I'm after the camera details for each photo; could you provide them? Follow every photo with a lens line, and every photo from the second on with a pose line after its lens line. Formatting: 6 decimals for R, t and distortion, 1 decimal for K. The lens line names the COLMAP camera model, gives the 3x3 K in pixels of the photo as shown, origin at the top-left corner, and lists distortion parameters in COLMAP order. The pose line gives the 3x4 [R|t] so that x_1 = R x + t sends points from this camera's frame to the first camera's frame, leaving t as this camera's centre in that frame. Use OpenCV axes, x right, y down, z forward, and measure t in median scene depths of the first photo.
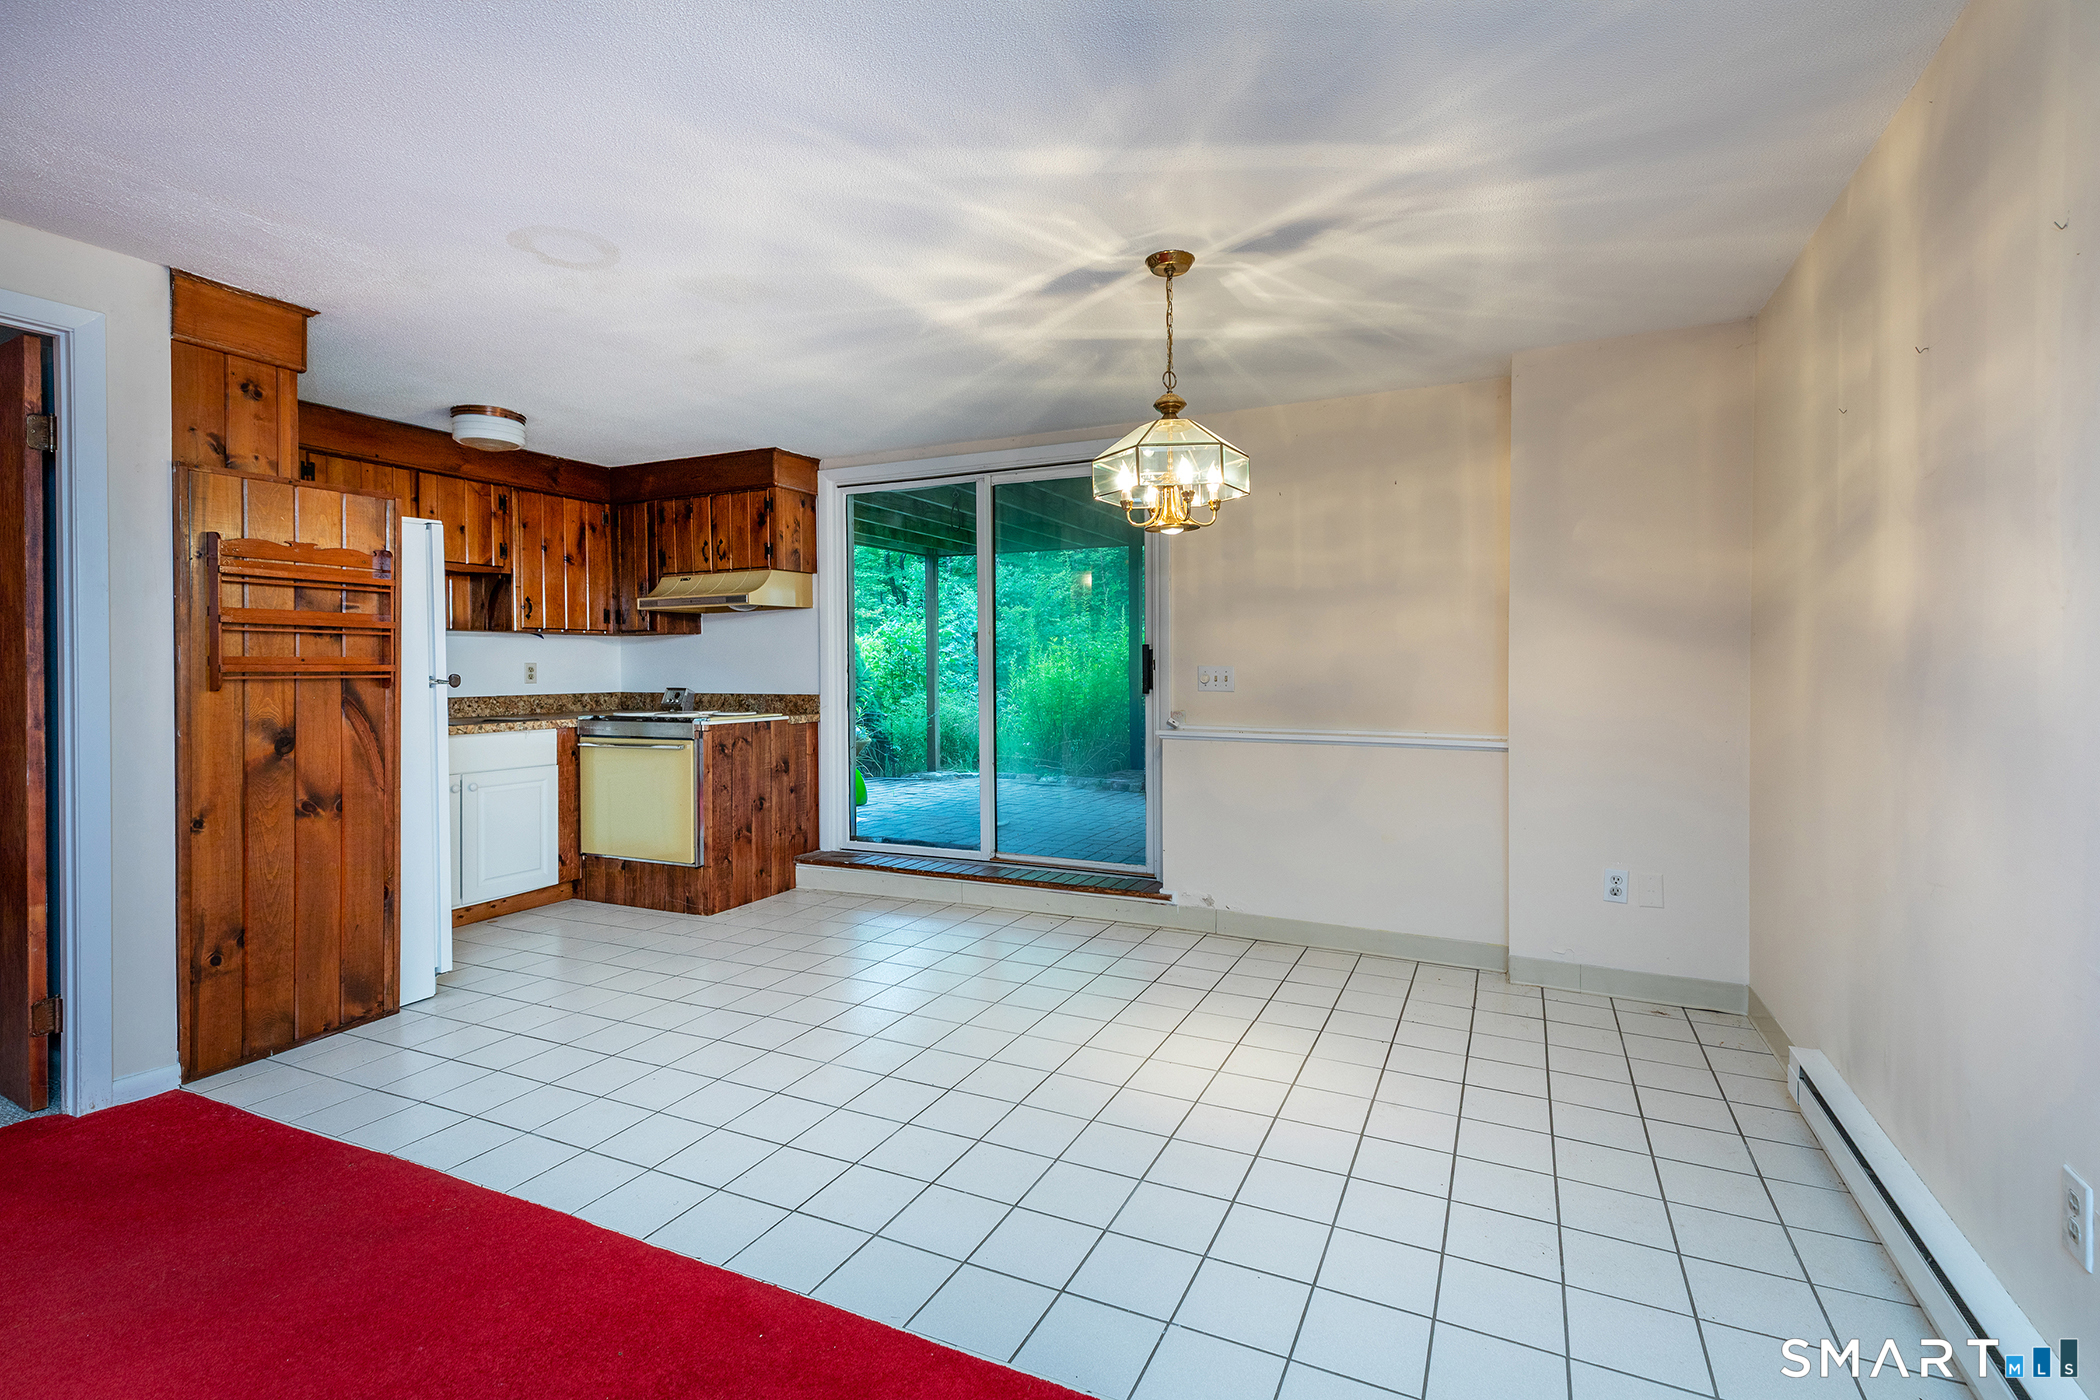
lens RADIAL K [[950.6, 0, 1049.9], [0, 950.6, 681.9], [0, 0, 1]] dist [0.009714, -0.002457]
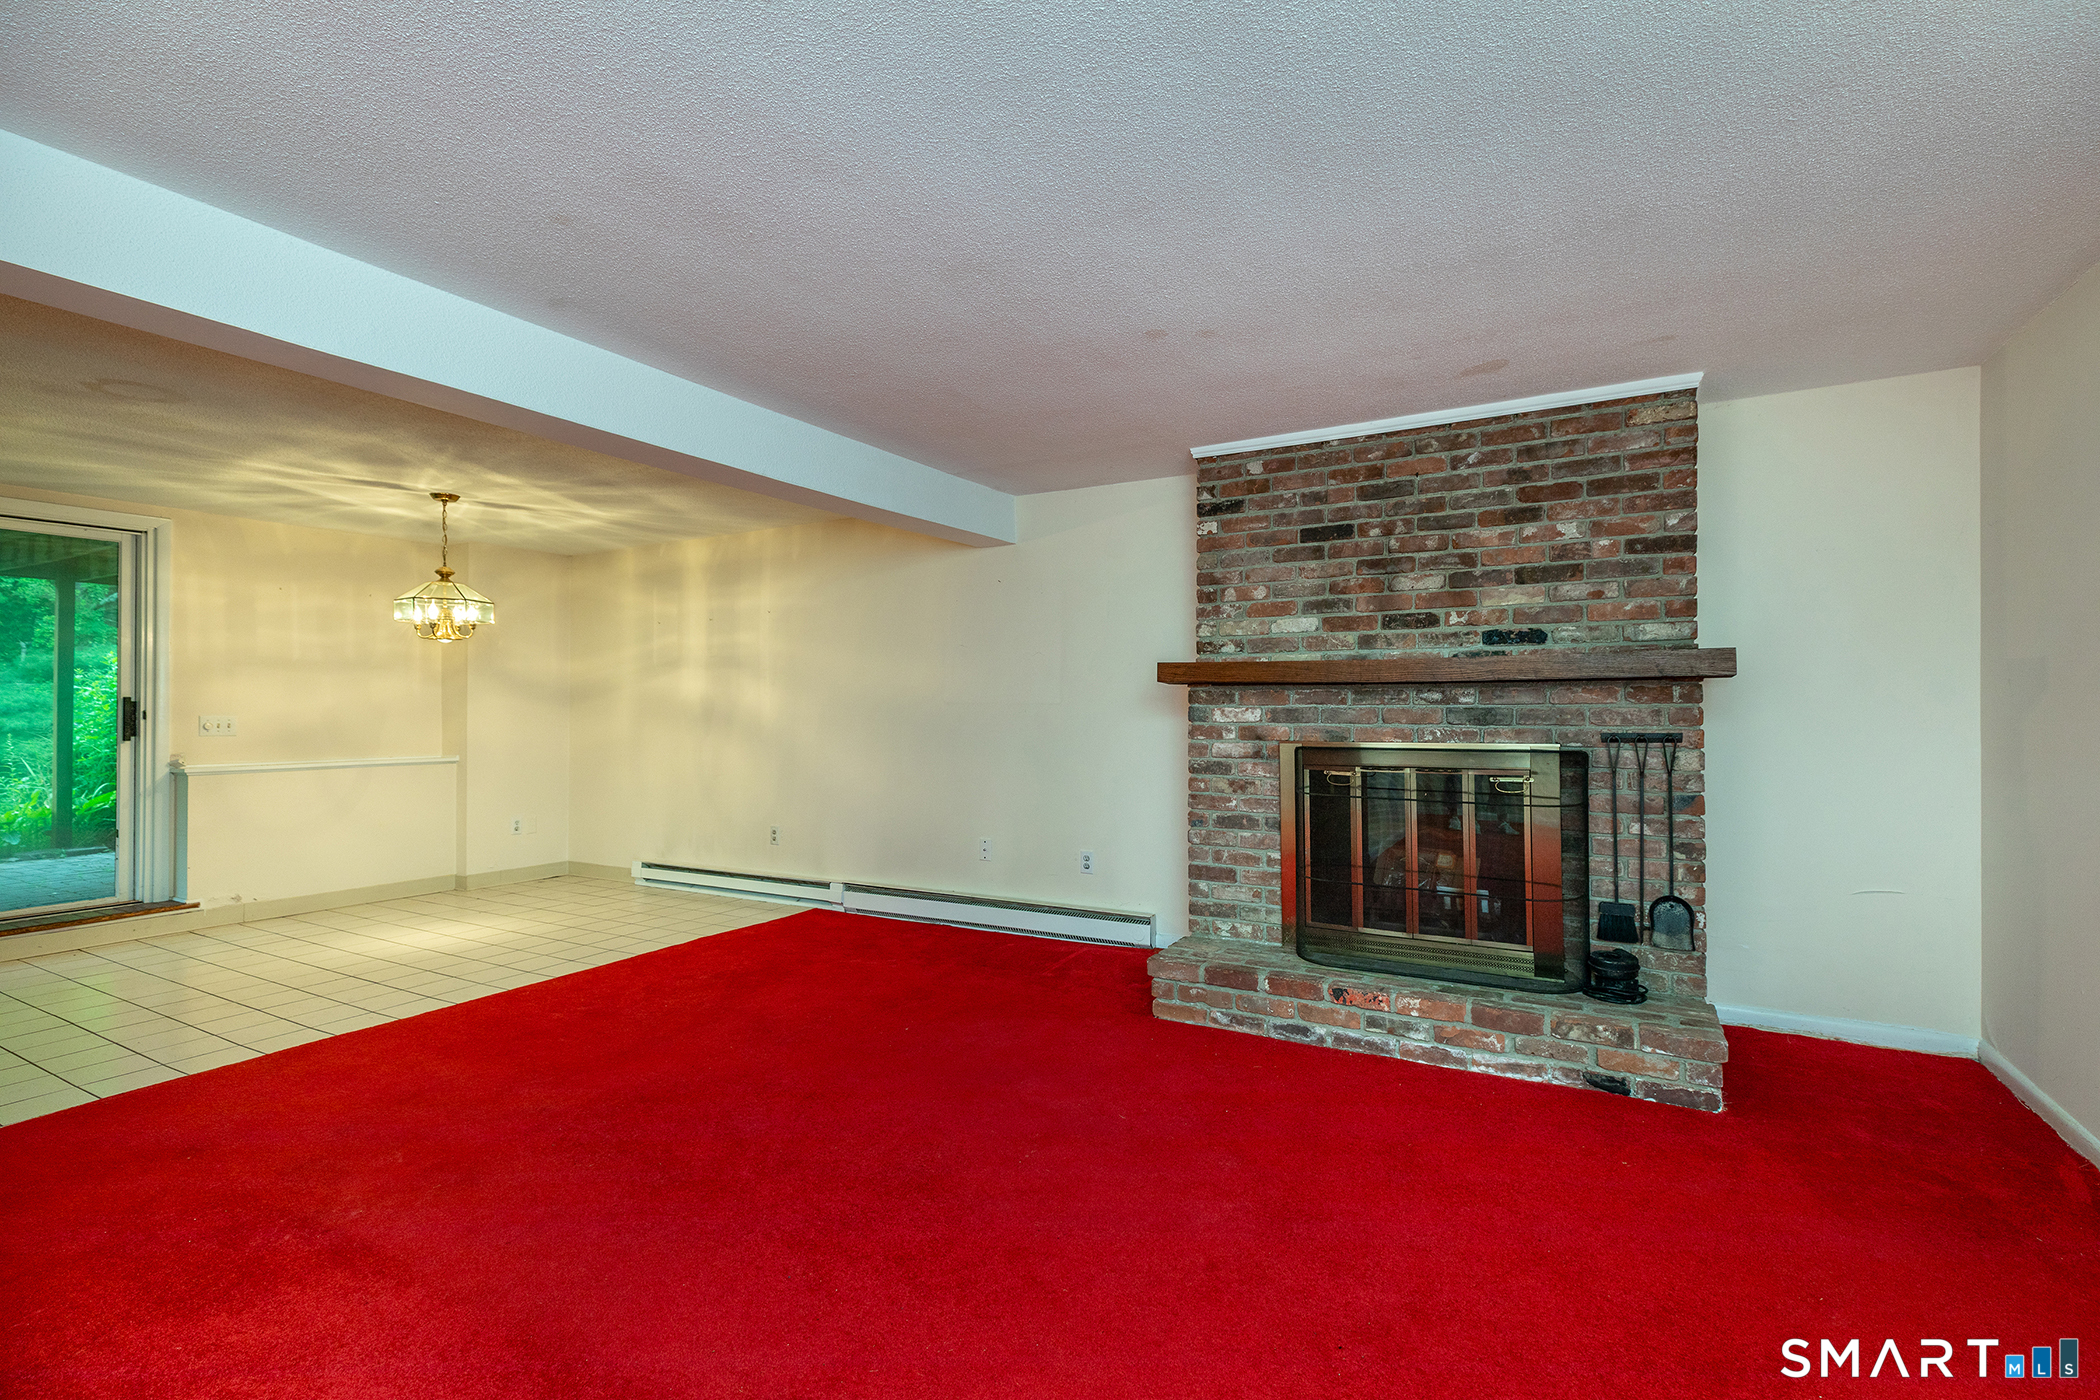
lens RADIAL K [[950.6, 0, 1051.2], [0, 950.6, 692.6], [0, 0, 1]] dist [0.009714, -0.002457]
pose [[0.072218, 0.019352, 0.997201, -1.041845], [0.018605, 0.999612, -0.020746, -0.000341], [-0.997215, 0.020051, 0.071830, -0.191901]]
